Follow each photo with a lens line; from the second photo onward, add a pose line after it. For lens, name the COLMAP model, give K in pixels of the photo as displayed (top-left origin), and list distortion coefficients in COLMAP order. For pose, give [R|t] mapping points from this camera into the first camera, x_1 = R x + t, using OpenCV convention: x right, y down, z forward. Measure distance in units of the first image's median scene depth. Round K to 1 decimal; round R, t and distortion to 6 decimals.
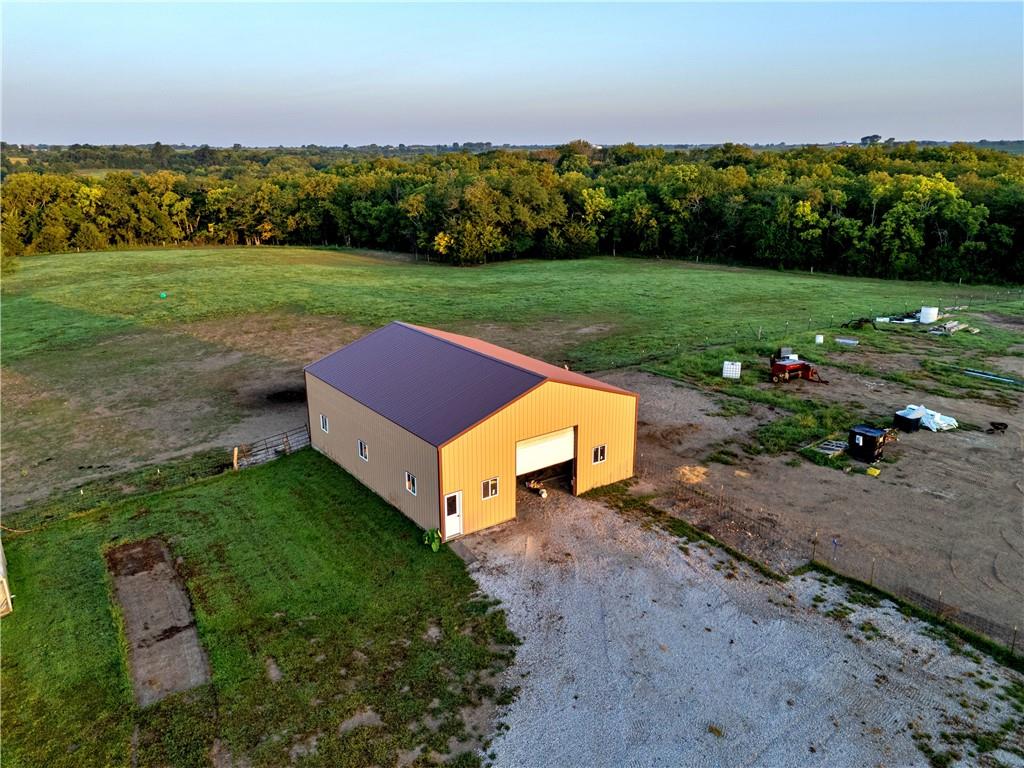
lens RADIAL K [[753.9, 0, 508.3], [0, 753.9, 384.8], [0, 0, 1]] dist [0.059625, -0.046626]
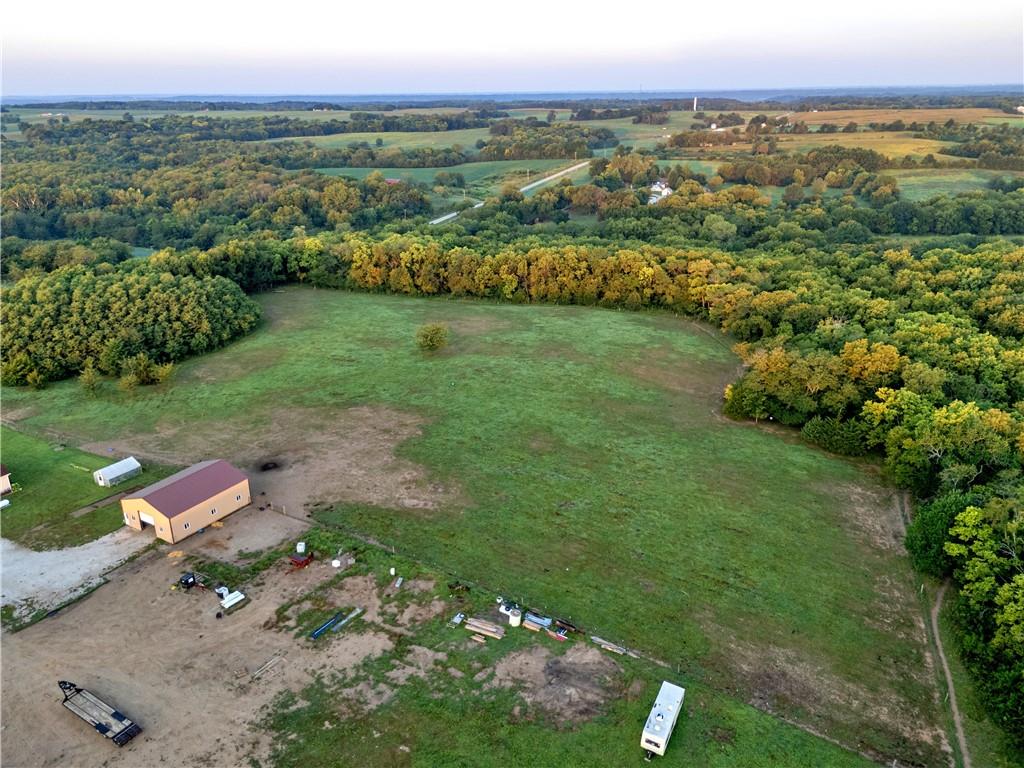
lens RADIAL K [[749.4, 0, 509.8], [0, 749.4, 383.8], [0, 0, 1]] dist [0.074742, -0.071119]
pose [[0.393465, 0.333120, -0.856864, 2.250751], [-0.270097, 0.932797, 0.238614, -1.136779], [0.878768, 0.137550, 0.456998, 0.540319]]
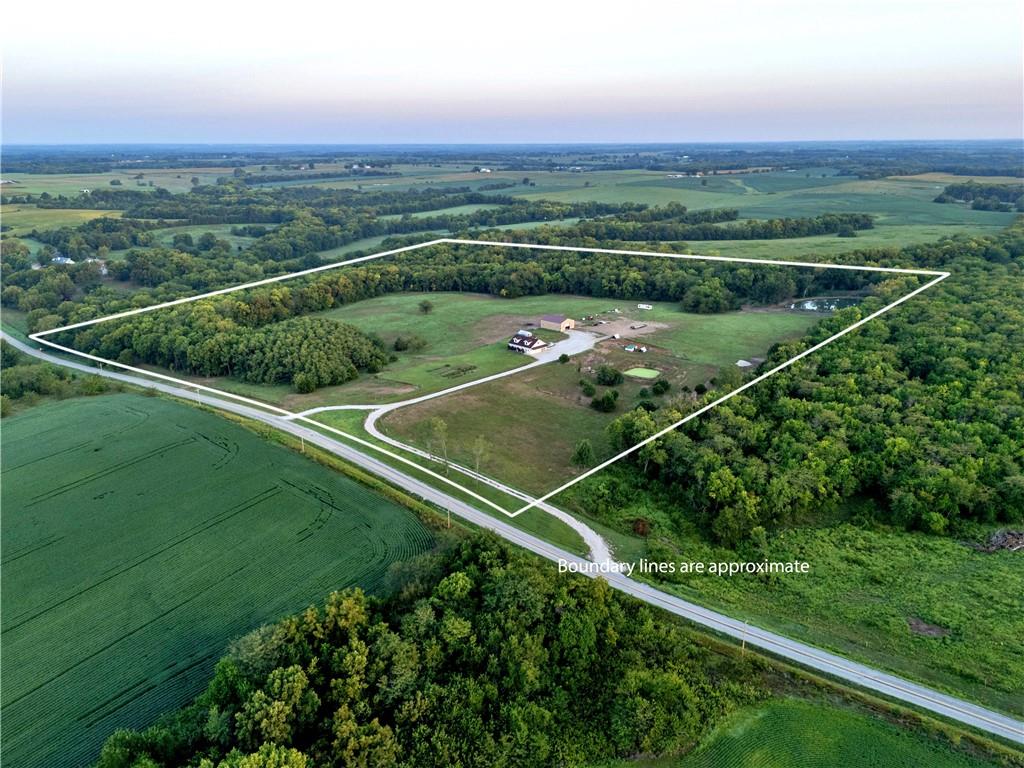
lens RADIAL K [[742.9, 0, 510.4], [0, 742.9, 400.2], [0, 0, 1]] dist [0.074859, -0.076098]
pose [[0.986362, -0.053906, 0.155513, -1.814776], [0.049366, 0.998238, 0.032910, 0.565238], [-0.157013, -0.024784, 0.987286, -6.954111]]
